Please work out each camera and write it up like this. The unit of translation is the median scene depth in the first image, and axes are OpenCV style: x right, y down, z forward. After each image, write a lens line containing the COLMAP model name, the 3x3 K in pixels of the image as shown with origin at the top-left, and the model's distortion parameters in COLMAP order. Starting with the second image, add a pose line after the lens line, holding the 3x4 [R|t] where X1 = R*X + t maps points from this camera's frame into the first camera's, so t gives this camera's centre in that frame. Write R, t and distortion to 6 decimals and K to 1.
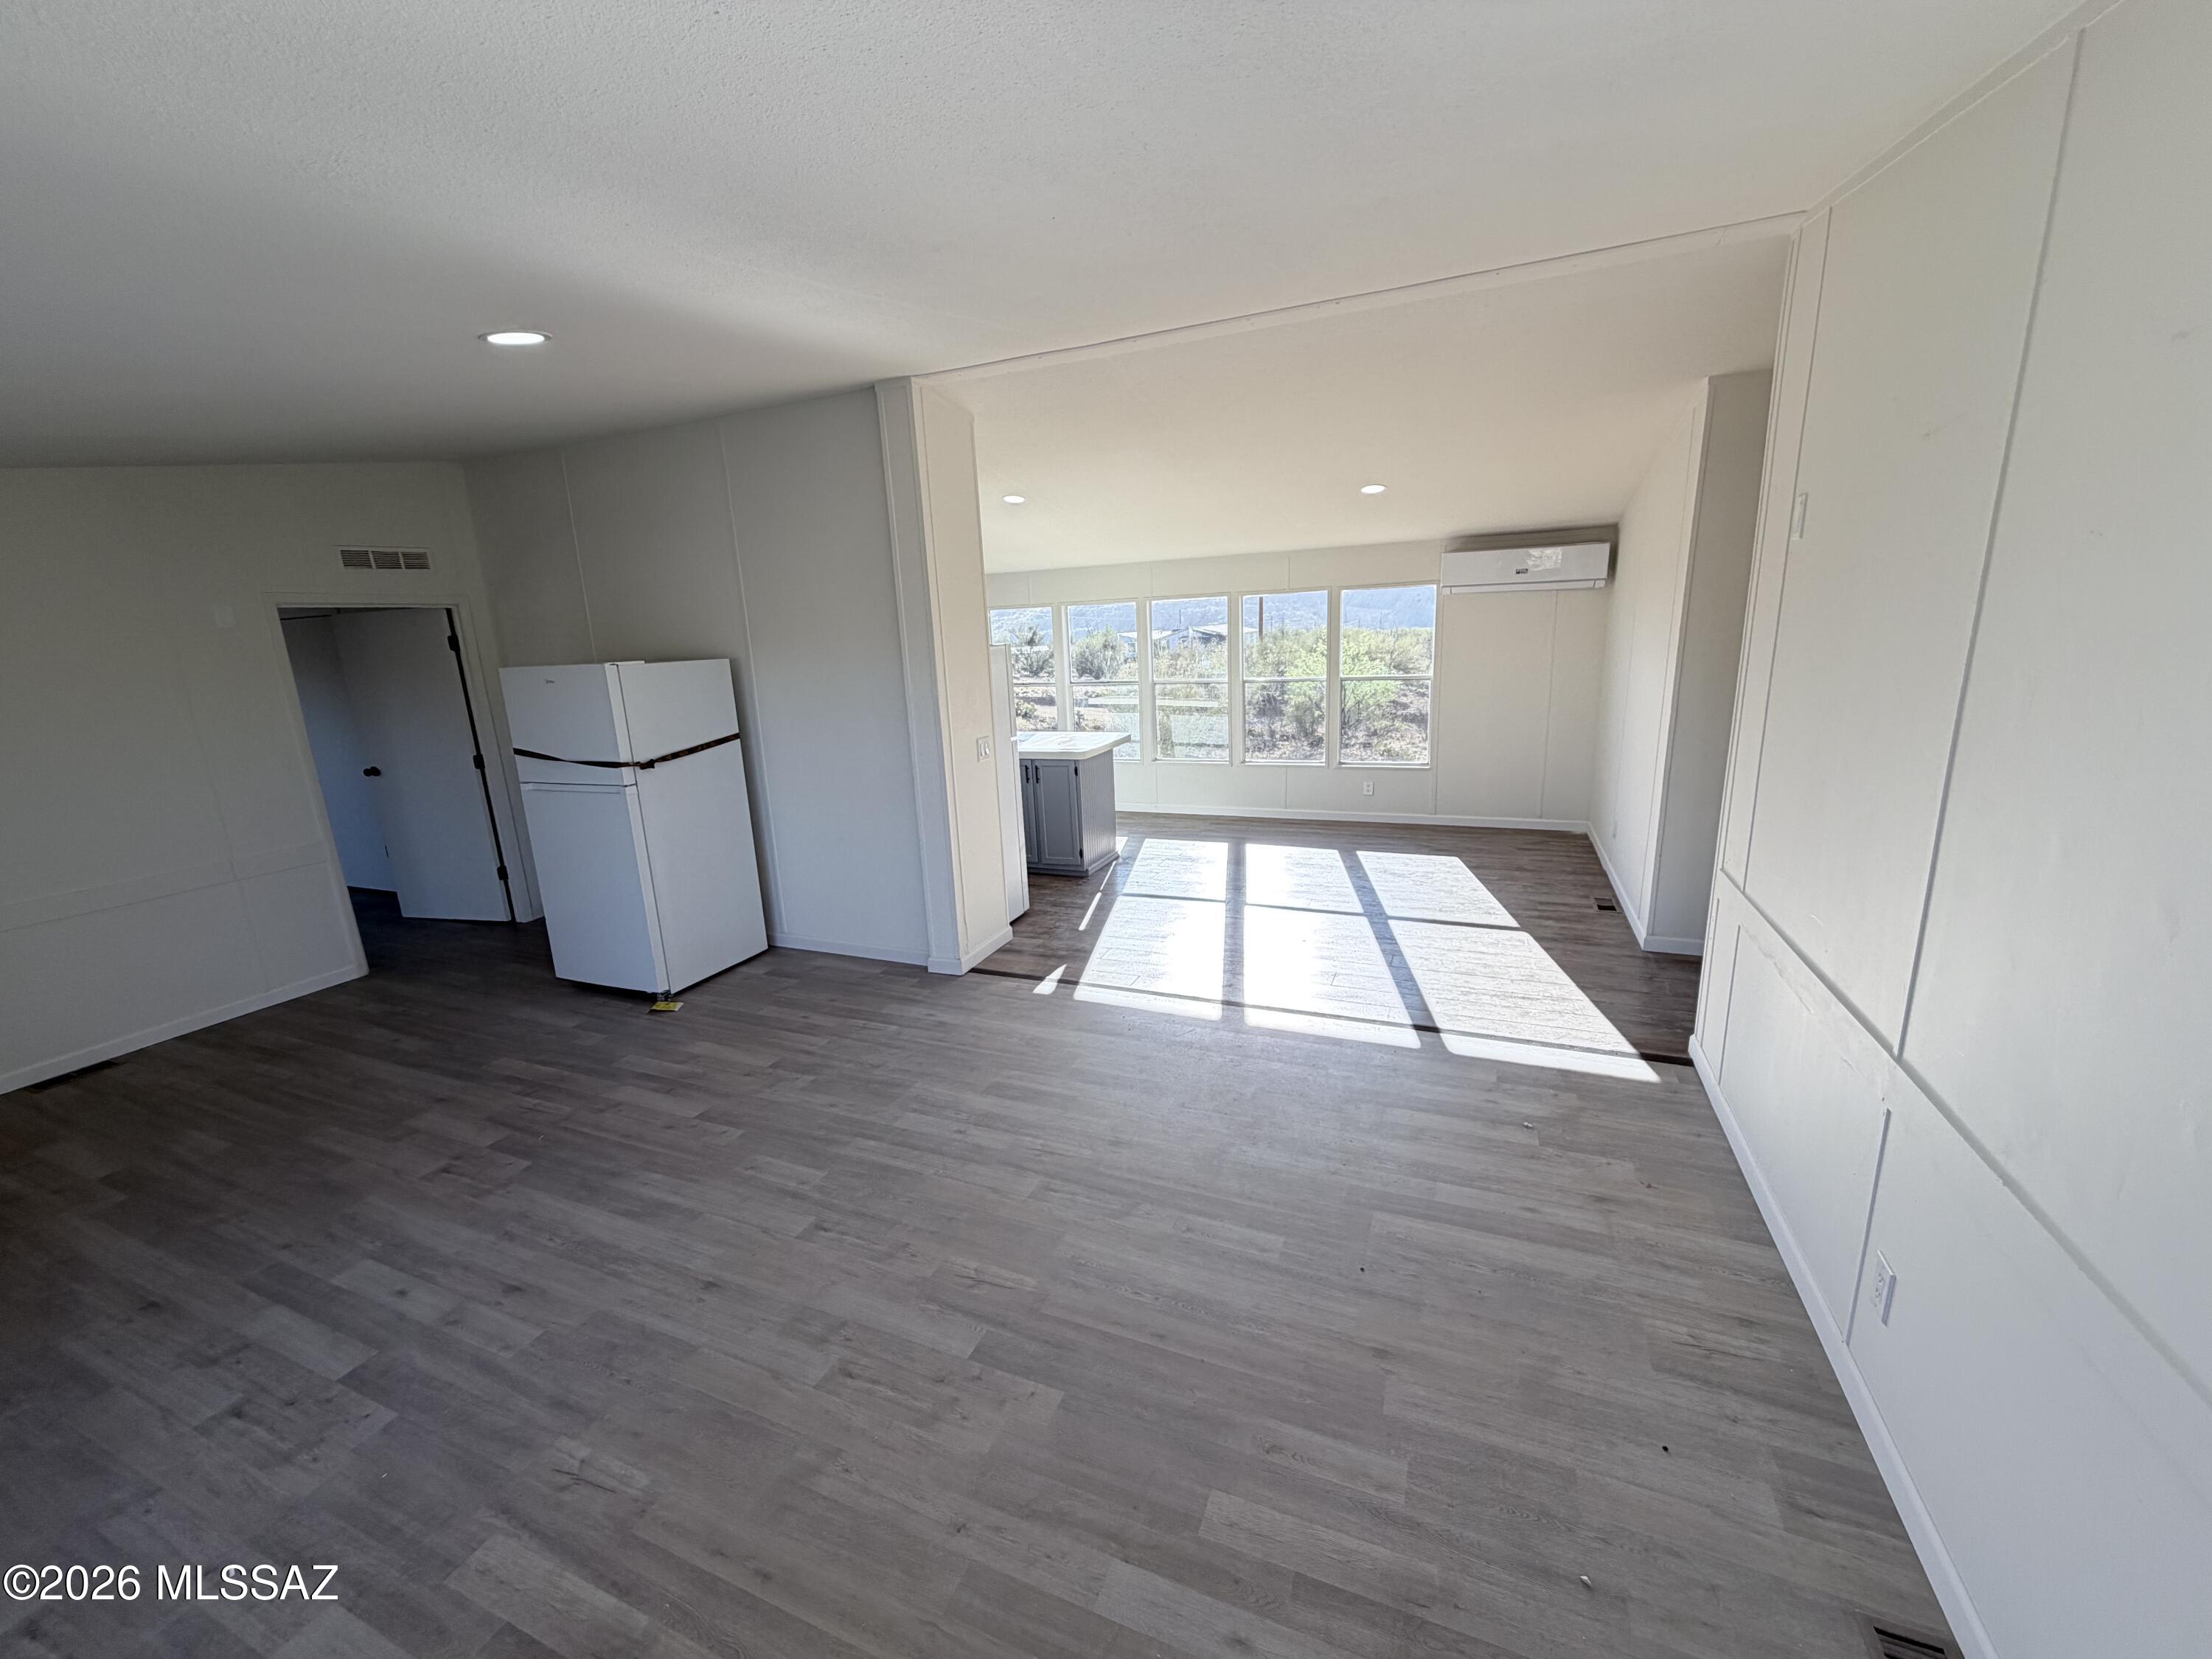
lens RADIAL K [[876.6, 0, 1105.4], [0, 876.6, 829.1], [0, 0, 1]] dist [-0.002056, -0.000019]
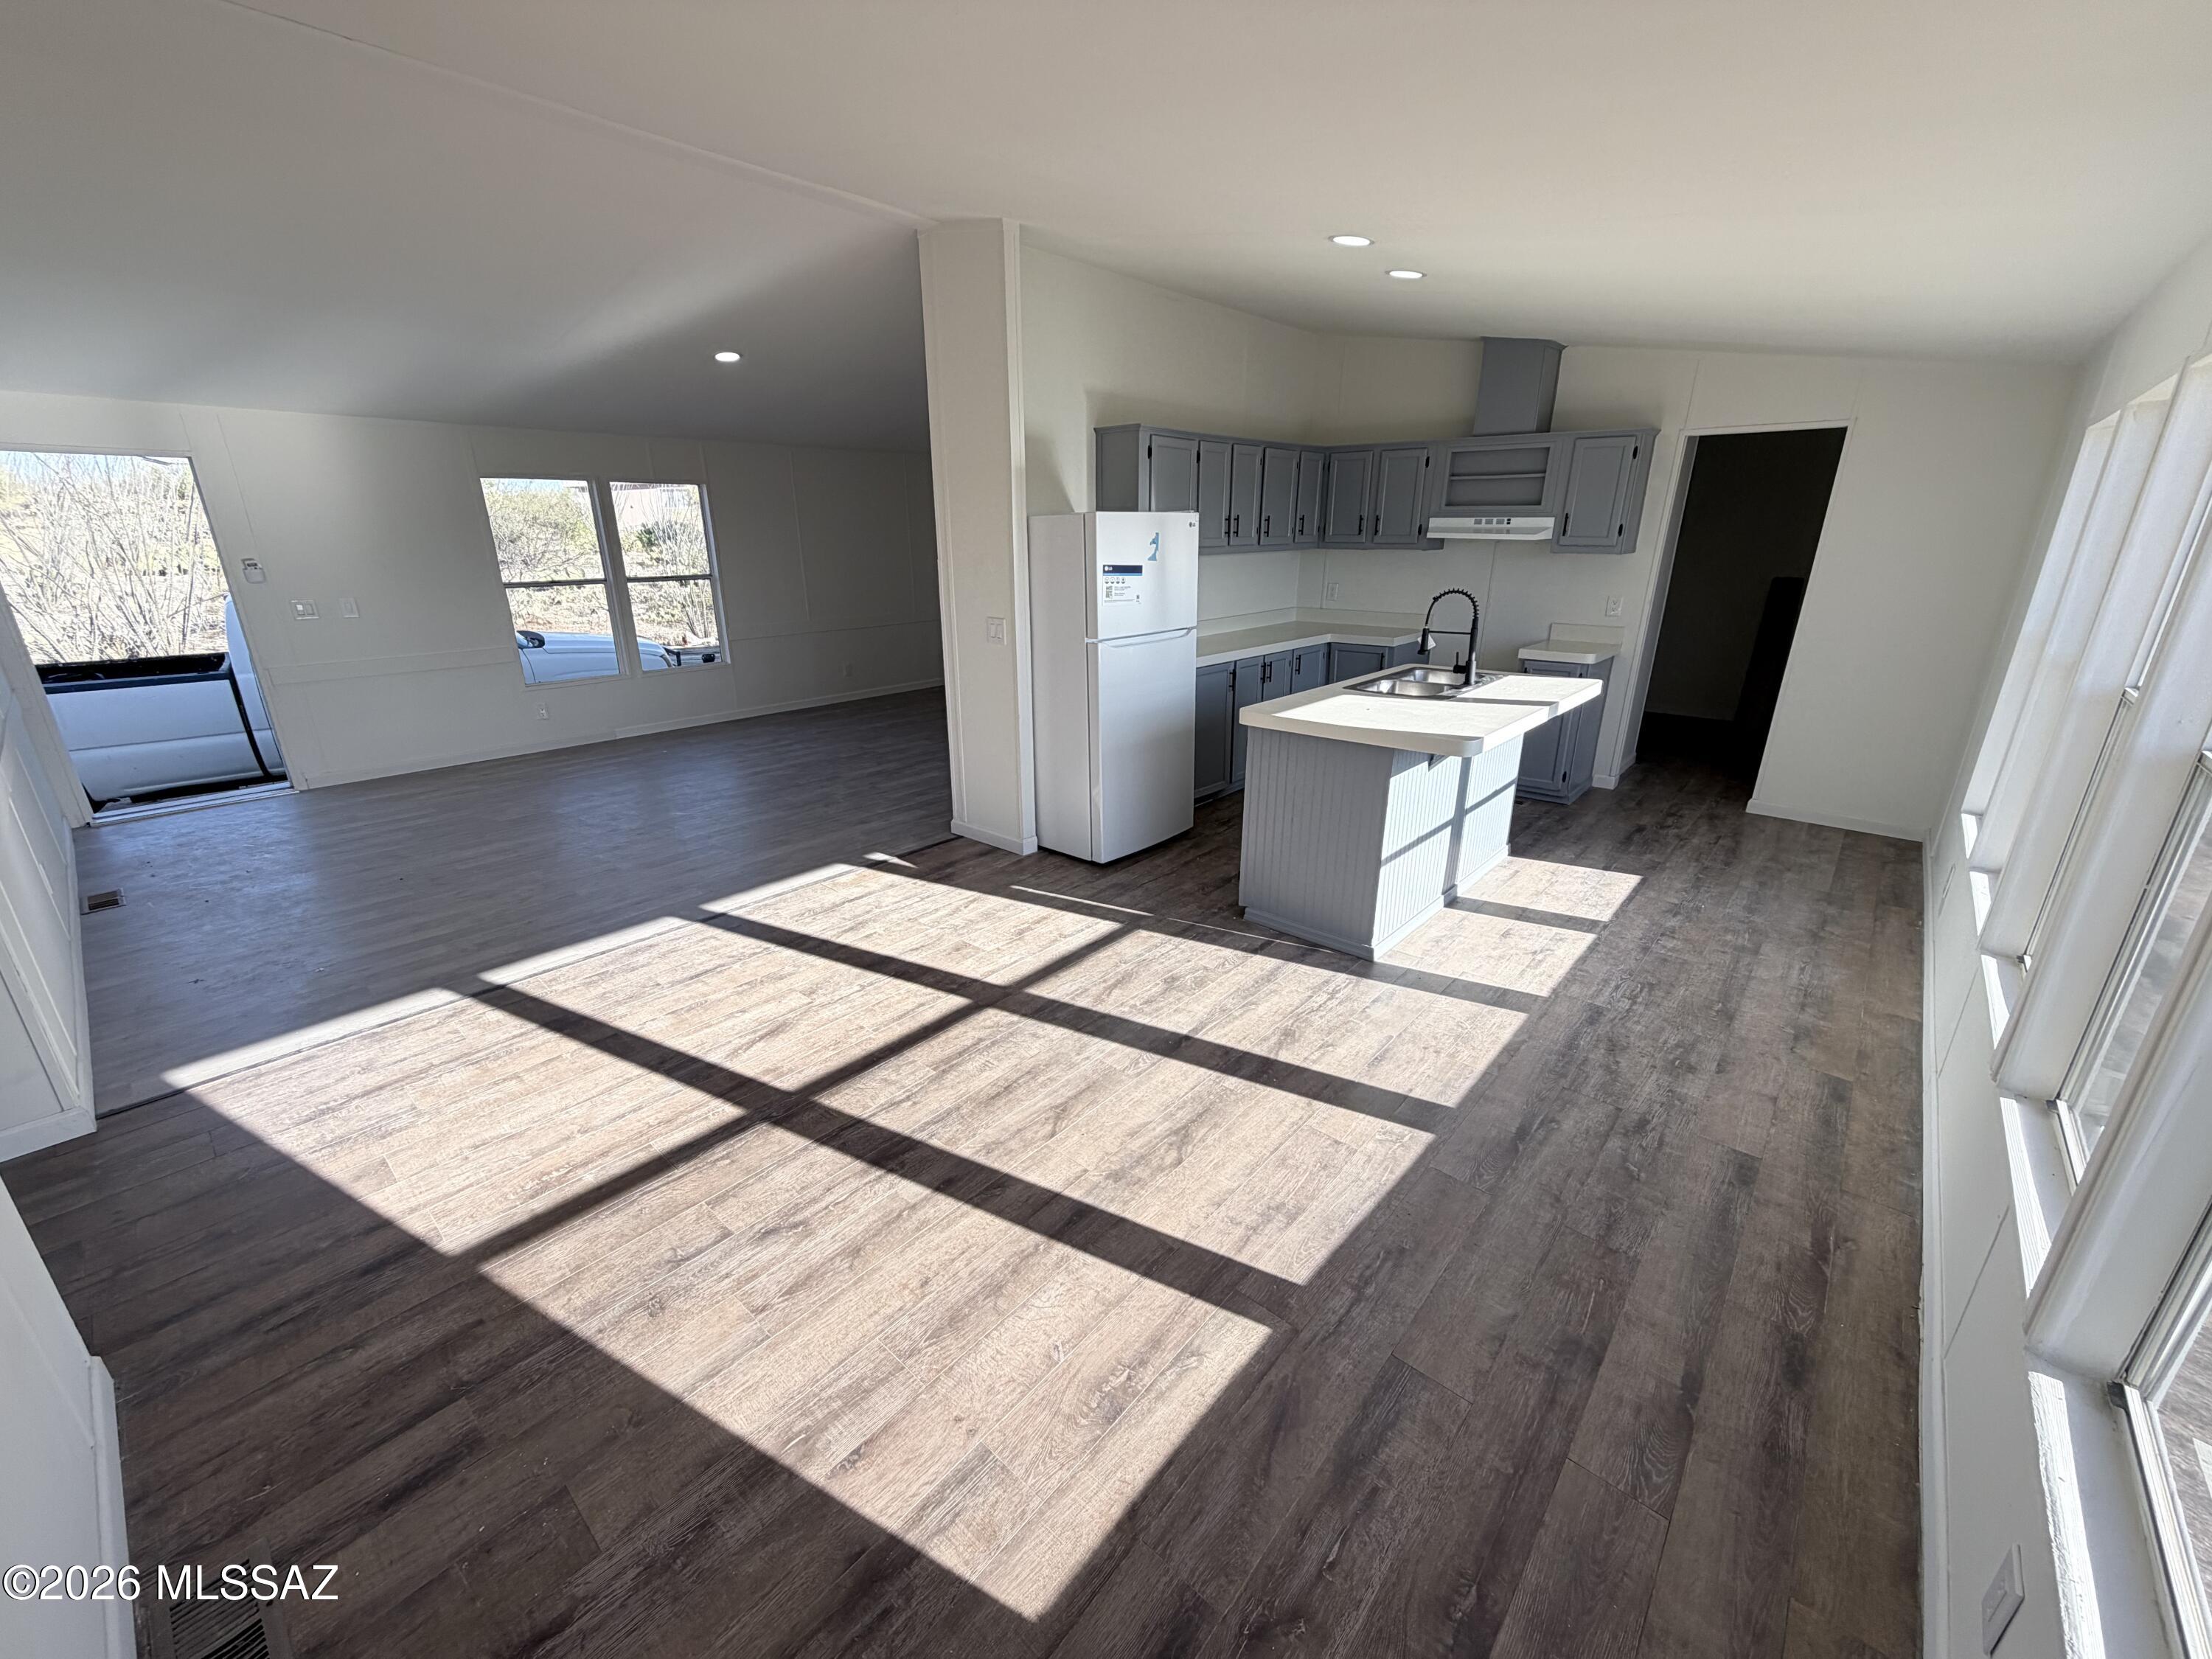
lens RADIAL K [[876.6, 0, 1105.4], [0, 876.6, 829.1], [0, 0, 1]] dist [-0.002056, -0.000019]
pose [[-0.320352, 0.342591, -0.883180, 0.711339], [-0.198369, 0.887383, 0.416174, -0.316982], [0.926296, 0.308517, -0.216315, 1.377665]]
